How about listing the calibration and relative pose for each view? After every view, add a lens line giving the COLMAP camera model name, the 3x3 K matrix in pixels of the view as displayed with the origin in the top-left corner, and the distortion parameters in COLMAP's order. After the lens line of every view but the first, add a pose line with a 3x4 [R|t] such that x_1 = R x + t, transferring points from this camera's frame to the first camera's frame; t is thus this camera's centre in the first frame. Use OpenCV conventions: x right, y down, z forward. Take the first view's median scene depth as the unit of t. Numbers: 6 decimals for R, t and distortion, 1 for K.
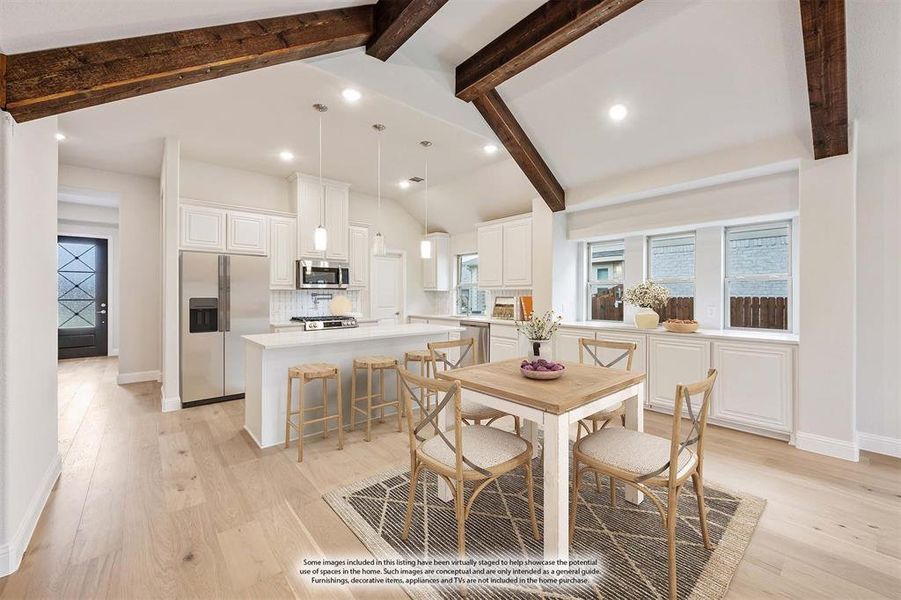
lens RADIAL K [[357.1, 0, 453.6], [0, 357.1, 298.0], [0, 0, 1]] dist [-0.001949, -0.000108]
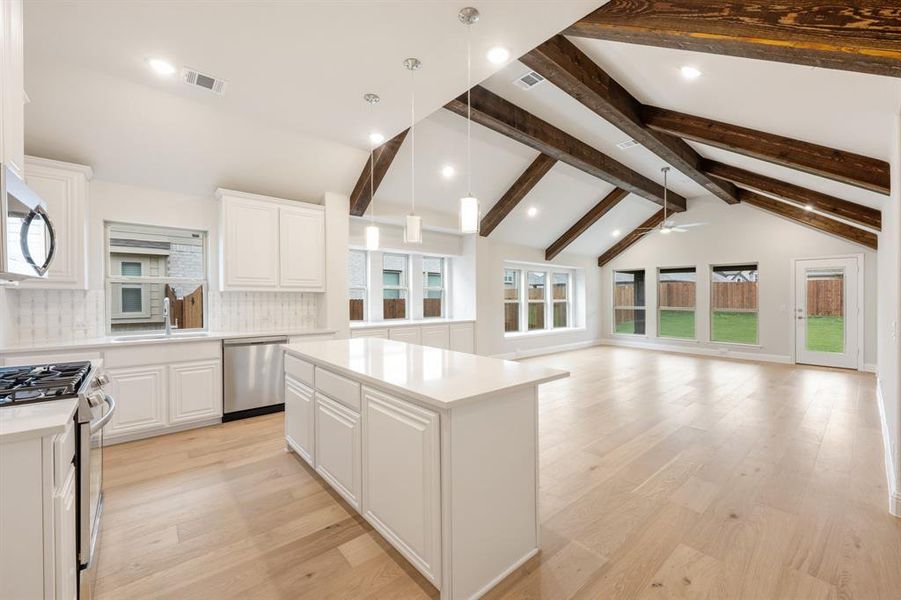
lens RADIAL K [[357.1, 0, 453.6], [0, 357.1, 298.0], [0, 0, 1]] dist [-0.001949, -0.000108]
pose [[0.004368, -0.001249, 0.999990, -0.833088], [0.008253, 0.999965, 0.001213, -0.008093], [-0.999956, 0.008248, 0.004378, 0.826526]]
